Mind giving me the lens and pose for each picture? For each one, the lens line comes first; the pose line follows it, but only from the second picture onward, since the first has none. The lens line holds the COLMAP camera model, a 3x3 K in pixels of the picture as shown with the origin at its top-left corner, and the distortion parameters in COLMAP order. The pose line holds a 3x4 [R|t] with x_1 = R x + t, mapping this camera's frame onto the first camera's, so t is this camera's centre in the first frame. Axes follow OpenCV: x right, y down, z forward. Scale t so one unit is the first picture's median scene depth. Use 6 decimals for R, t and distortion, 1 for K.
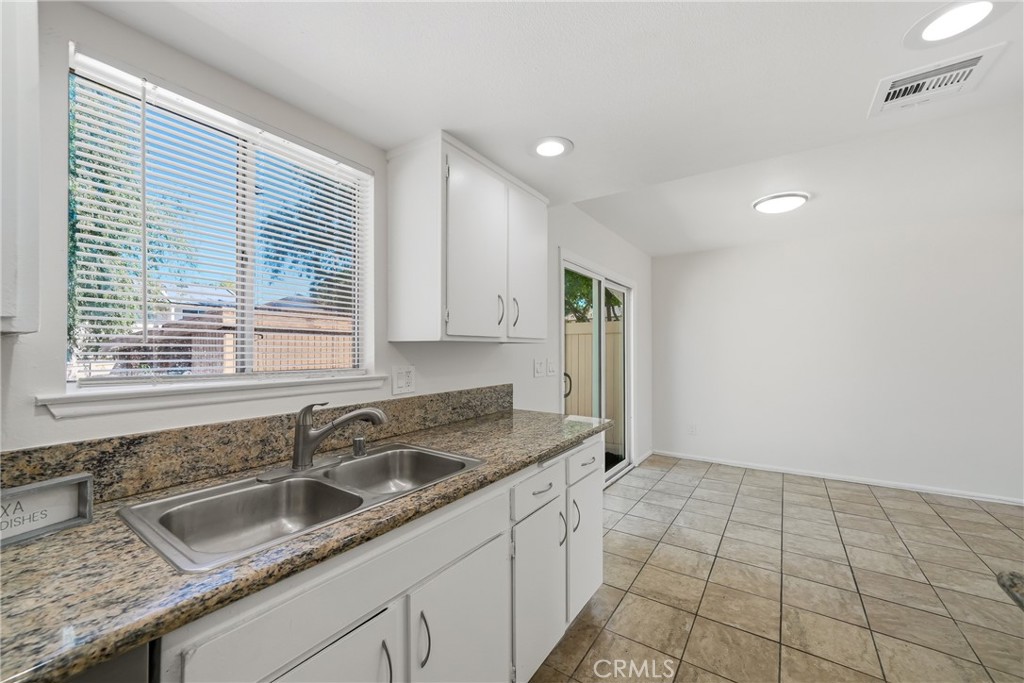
lens RADIAL K [[402.8, 0, 512.0], [0, 402.8, 341.5], [0, 0, 1]] dist [-0.002689, 0.000027]
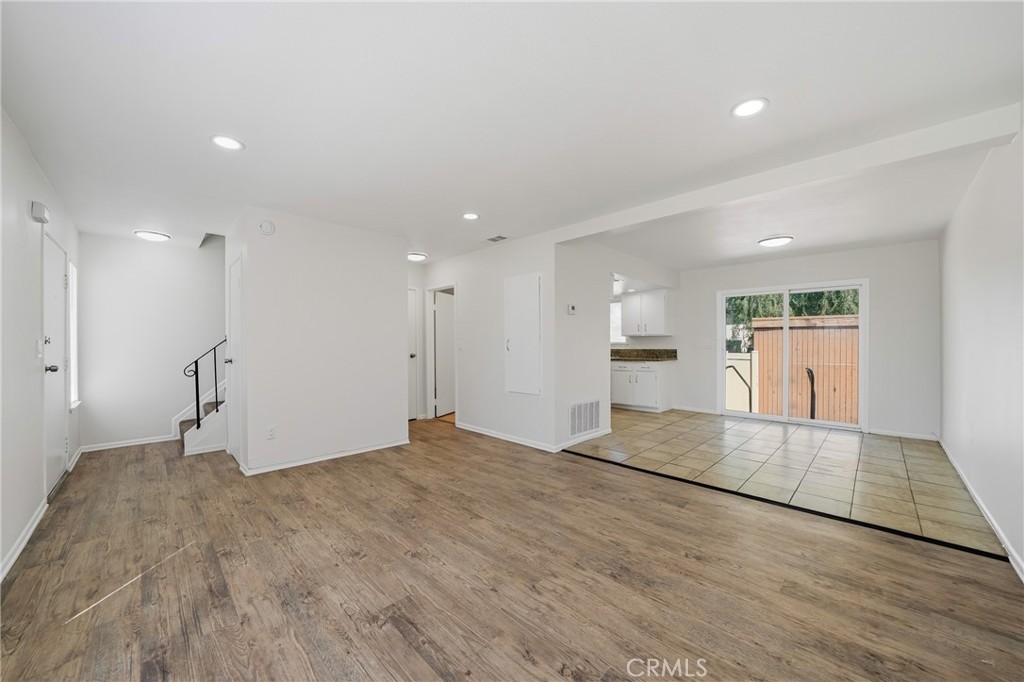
lens RADIAL K [[368.9, 0, 509.5], [0, 368.9, 344.8], [0, 0, 1]] dist [-0.019580, 0.000025]
pose [[-0.183449, 0.002185, -0.983027, 3.710983], [0.021660, 0.999764, -0.001820, 0.068874], [0.982790, -0.021626, -0.183453, 0.403860]]
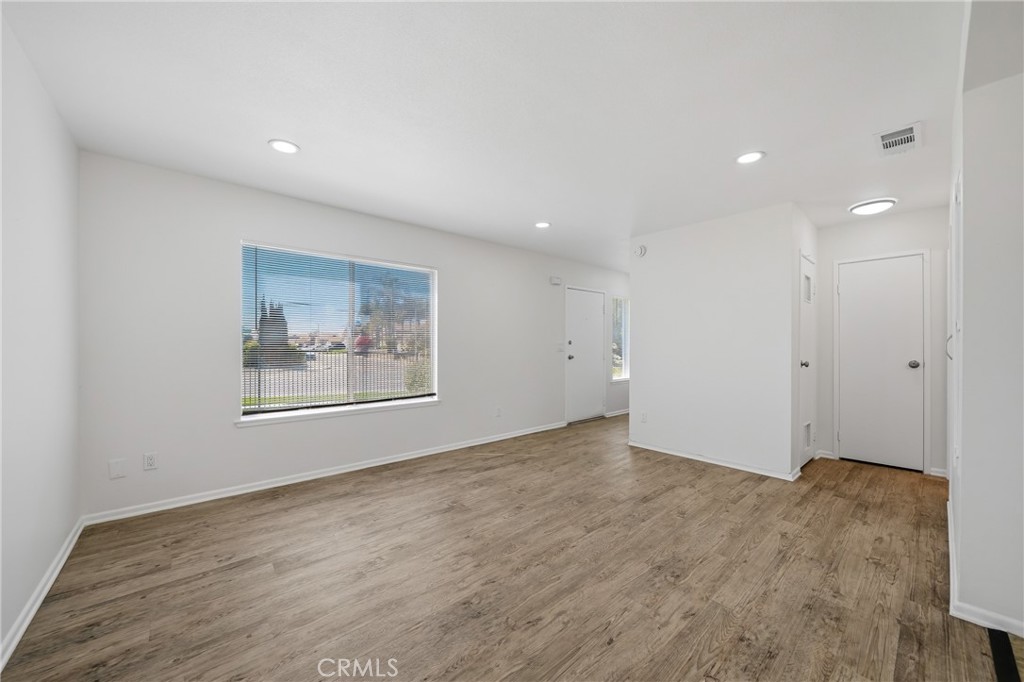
lens RADIAL K [[384.2, 0, 512.5], [0, 384.2, 345.5], [0, 0, 1]] dist [-0.018560, 0.004606]
pose [[-0.970156, -0.001396, 0.242476, 2.352851], [-0.006037, 0.999813, -0.018395, 0.087764], [-0.242405, -0.019310, -0.969983, 1.373002]]
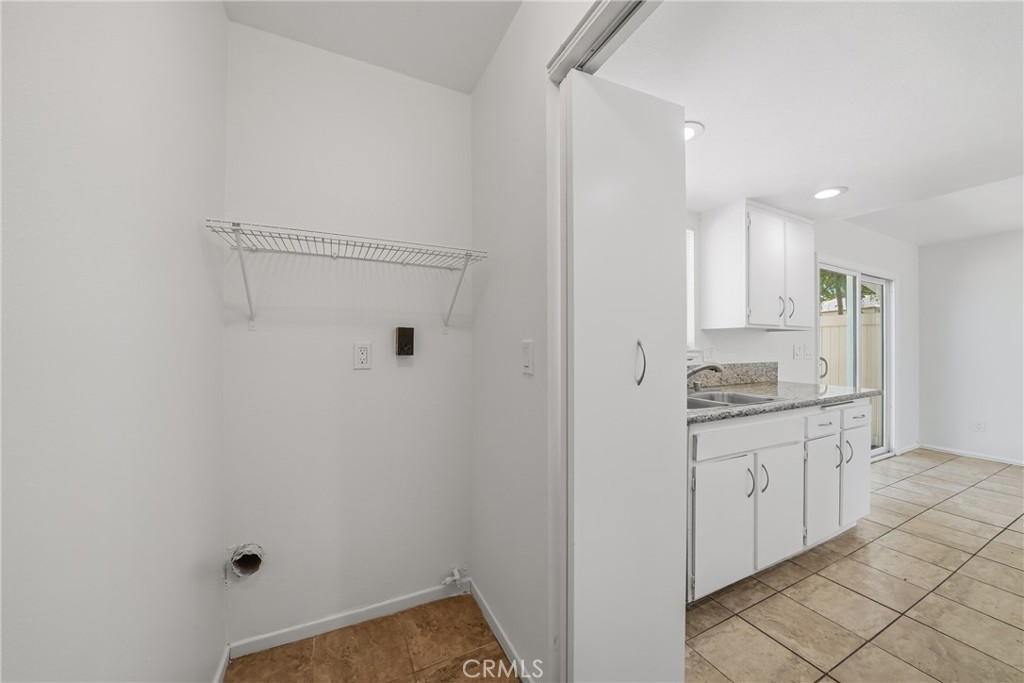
lens RADIAL K [[357.4, 0, 512.0], [0, 357.4, 341.5], [0, 0, 1]] dist [-0.025537, 0.003185]
pose [[0.865743, 0.000115, -0.500489, -0.230414], [0.002927, 0.999982, 0.005293, 0.037146], [0.500480, -0.006047, 0.865727, -0.588620]]
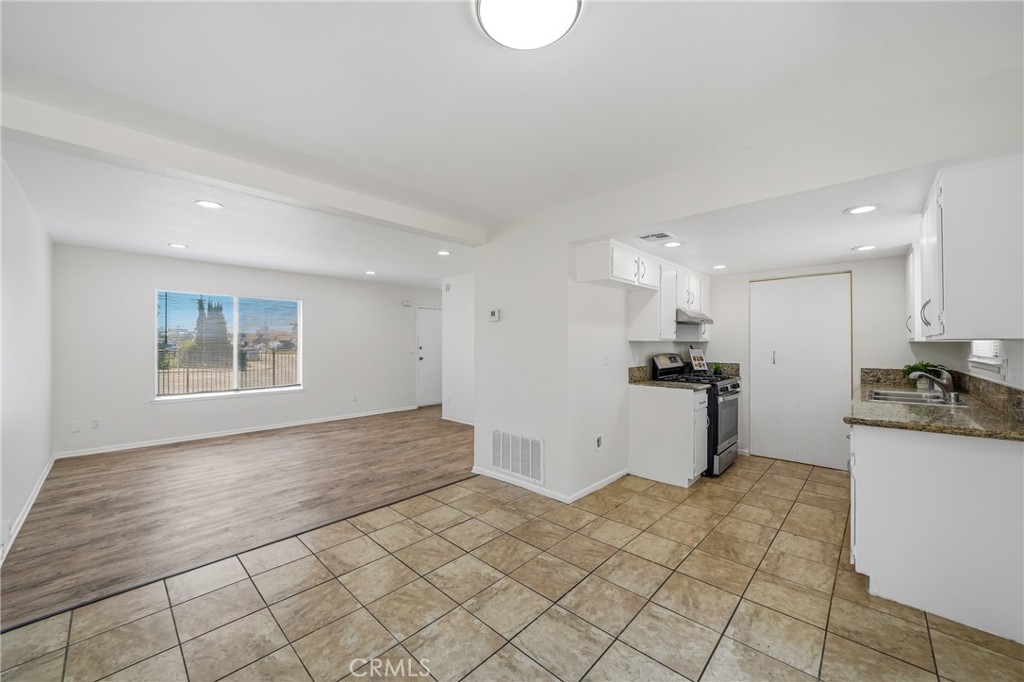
lens RADIAL K [[392.1, 0, 509.4], [0, 392.1, 342.1], [0, 0, 1]] dist [-0.010452, 0.000511]
pose [[-0.987078, 0.000532, 0.160240, 1.025692], [-0.003295, 0.999716, -0.023617, 0.040309], [-0.160207, -0.023839, -0.986796, 2.337180]]
